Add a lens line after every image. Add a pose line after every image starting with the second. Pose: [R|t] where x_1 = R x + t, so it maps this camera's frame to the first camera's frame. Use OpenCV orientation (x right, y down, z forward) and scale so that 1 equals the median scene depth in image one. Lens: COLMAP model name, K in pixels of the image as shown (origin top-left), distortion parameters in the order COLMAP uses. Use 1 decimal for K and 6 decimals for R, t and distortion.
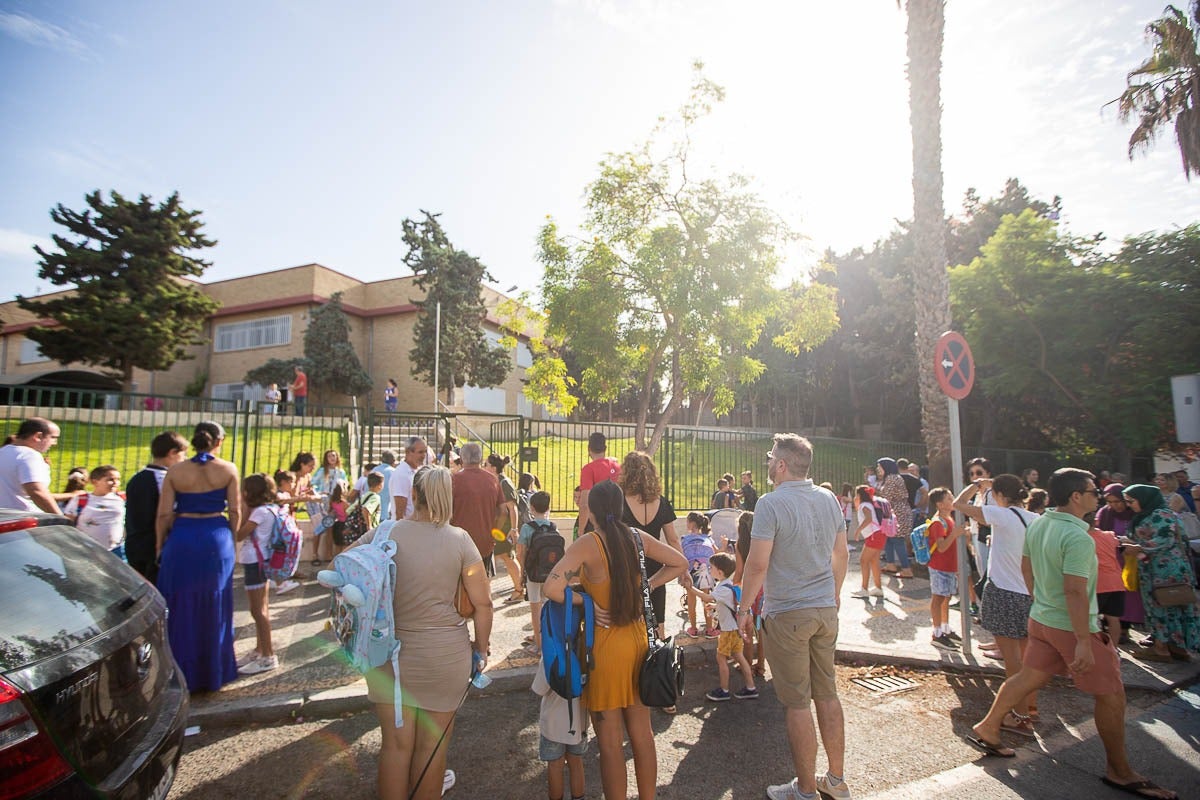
lens RADIAL K [[551.8, 0, 603.1], [0, 551.8, 402.5], [0, 0, 1]] dist [-0.034474, 0.007135]
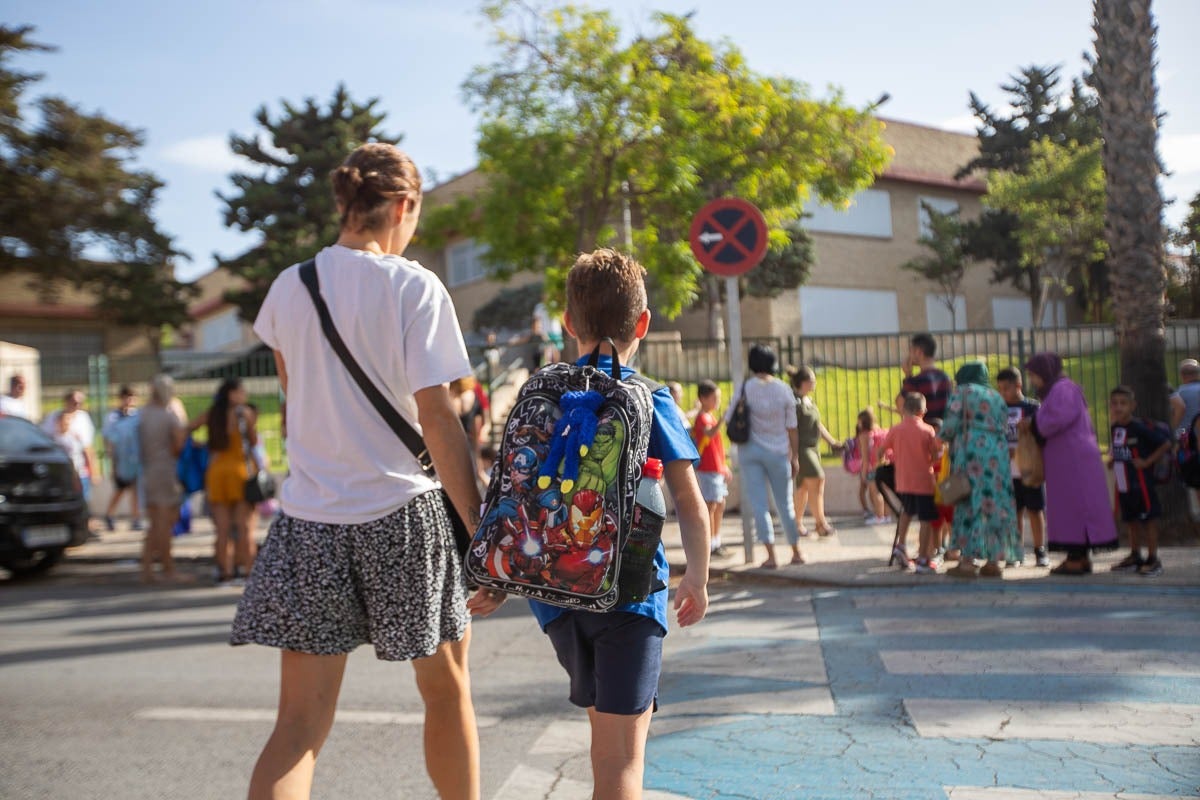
lens RADIAL K [[1124.7, 0, 606.1], [0, 1124.7, 389.5], [0, 0, 1]] dist [0.040396, 0.000000]
pose [[0.835387, -0.073776, -0.544688, 0.336966], [0.105365, 0.994068, 0.026955, 0.025642], [0.539469, -0.079909, 0.838205, -0.145421]]
